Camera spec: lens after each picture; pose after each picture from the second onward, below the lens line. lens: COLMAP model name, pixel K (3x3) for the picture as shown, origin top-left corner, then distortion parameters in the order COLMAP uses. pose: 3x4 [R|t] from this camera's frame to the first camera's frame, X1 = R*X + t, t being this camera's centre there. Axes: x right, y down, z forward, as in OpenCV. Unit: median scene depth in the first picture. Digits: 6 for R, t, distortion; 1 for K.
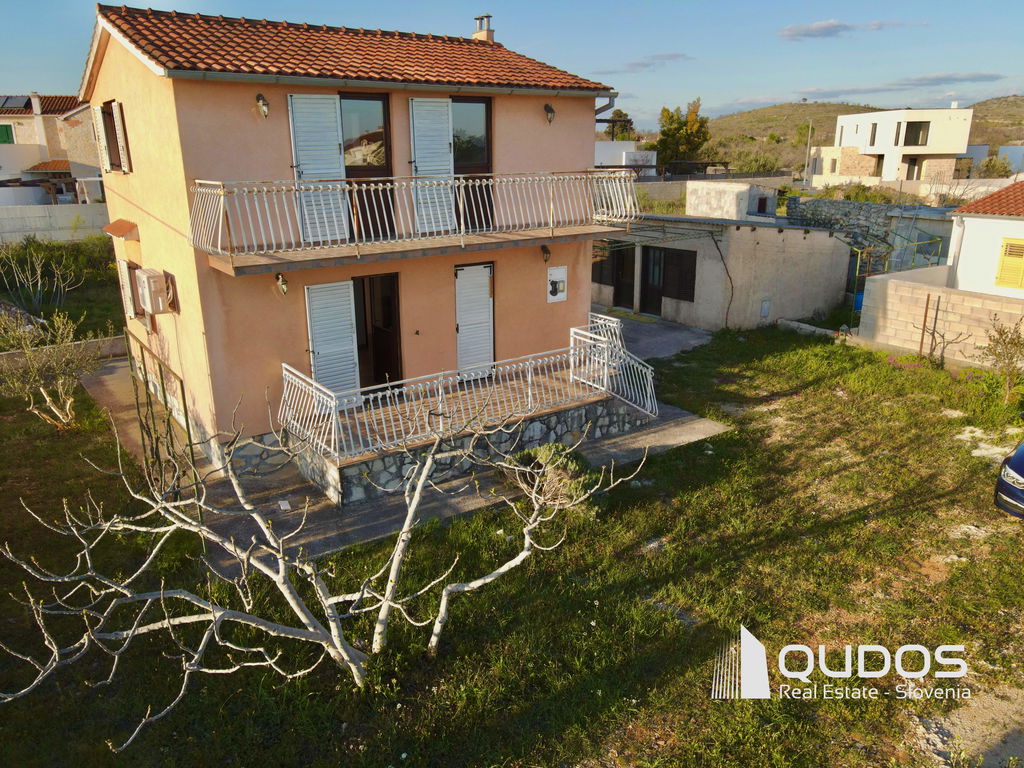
lens RADIAL K [[750.5, 0, 510.8], [0, 750.5, 369.3], [0, 0, 1]] dist [-0.009908, 0.049709]
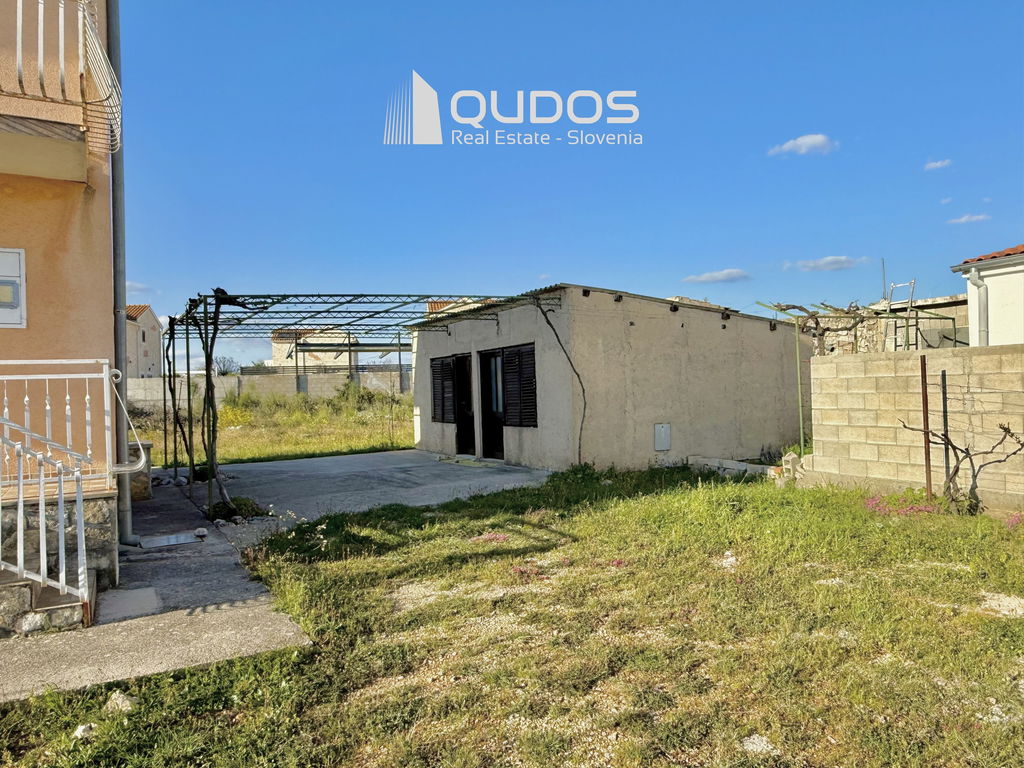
lens RADIAL K [[697.9, 0, 512.0], [0, 697.9, 384.0], [0, 0, 1]] dist [-0.044054, 0.068812]
pose [[0.994813, -0.023535, -0.098961, 0.288437], [-0.006242, 0.956908, -0.290324, 0.040275], [0.101530, 0.289435, 0.951798, 0.474597]]
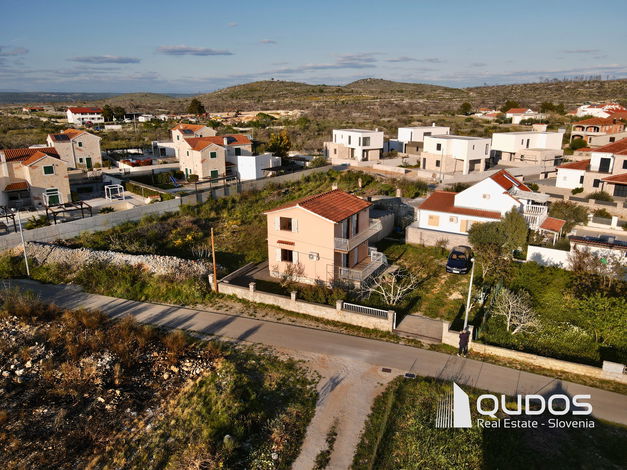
lens RADIAL K [[459.5, 0, 312.7], [0, 459.5, 226.0], [0, 0, 1]] dist [-0.009908, 0.049709]
pose [[0.901409, -0.110529, 0.418624, -1.060450], [0.119157, 0.992860, 0.005567, -0.197546], [-0.416250, 0.044863, 0.908143, -1.126396]]
